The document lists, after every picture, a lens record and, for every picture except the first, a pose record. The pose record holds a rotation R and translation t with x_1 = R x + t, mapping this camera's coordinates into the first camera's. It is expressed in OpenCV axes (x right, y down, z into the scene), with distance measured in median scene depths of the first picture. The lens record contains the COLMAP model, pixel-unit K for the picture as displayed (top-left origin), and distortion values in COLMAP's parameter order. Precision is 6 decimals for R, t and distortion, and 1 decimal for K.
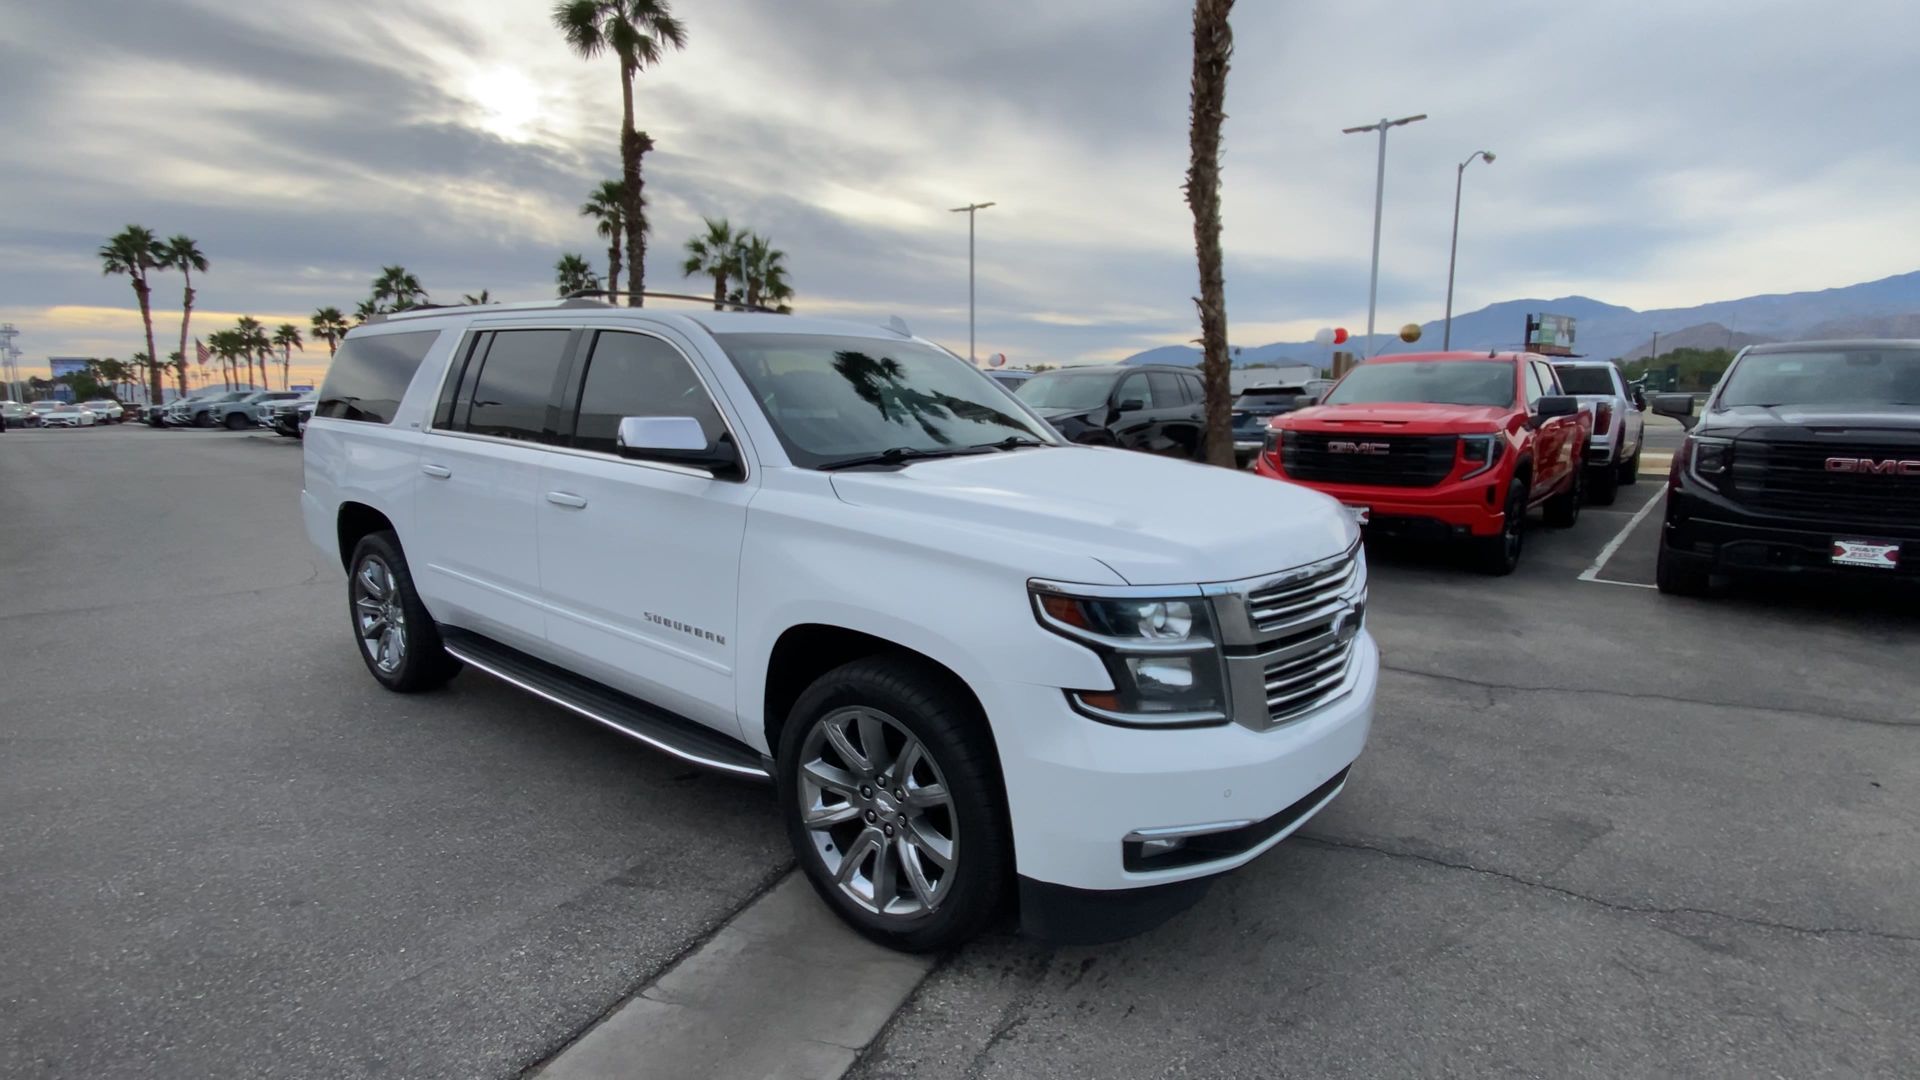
lens RADIAL K [[874.6, 0, 959.9], [0, 874.6, 539.1], [0, 0, 1]] dist [-0.000144, -0.020018]
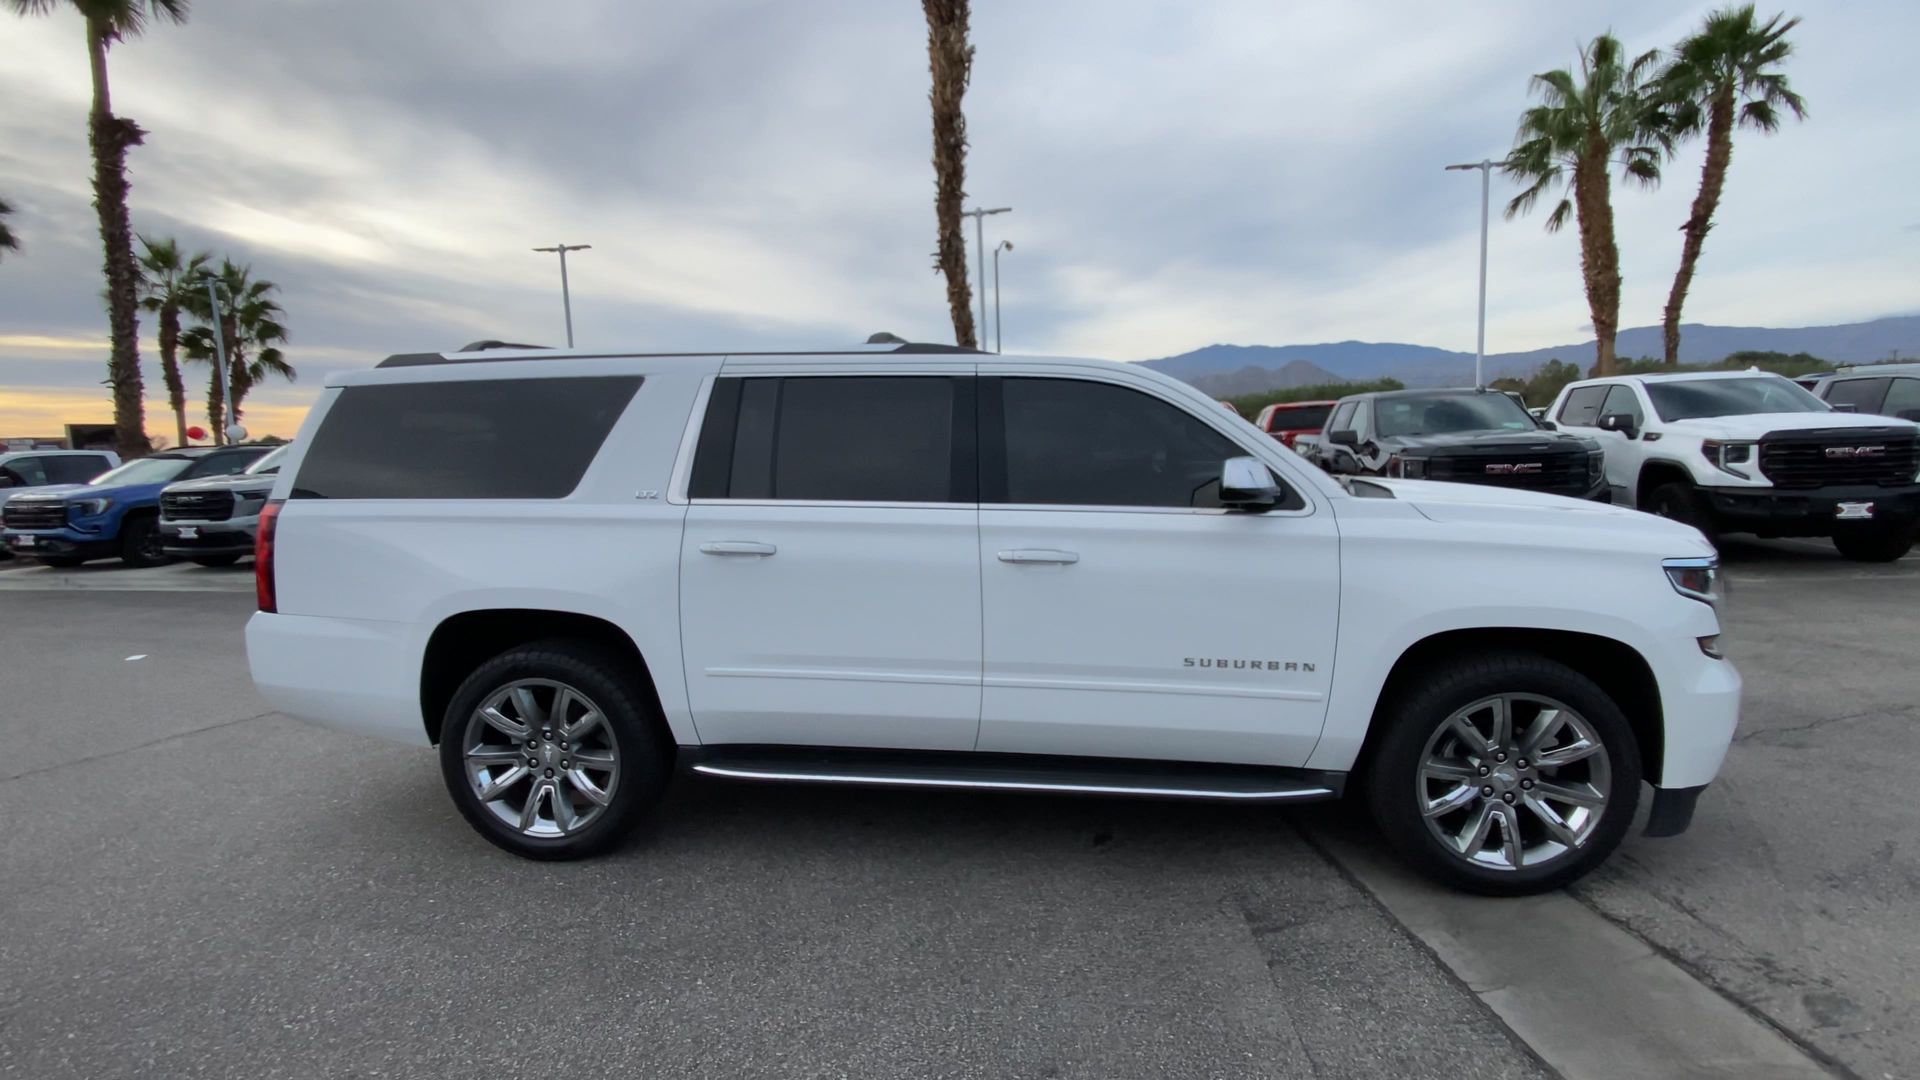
lens RADIAL K [[874.6, 0, 959.9], [0, 874.6, 539.1], [0, 0, 1]] dist [-0.000144, -0.020018]
pose [[0.859565, -0.074975, 0.505496, -0.295113], [0.105628, 0.993884, -0.032201, -0.012528], [-0.499991, 0.081073, 0.862228, 0.074954]]
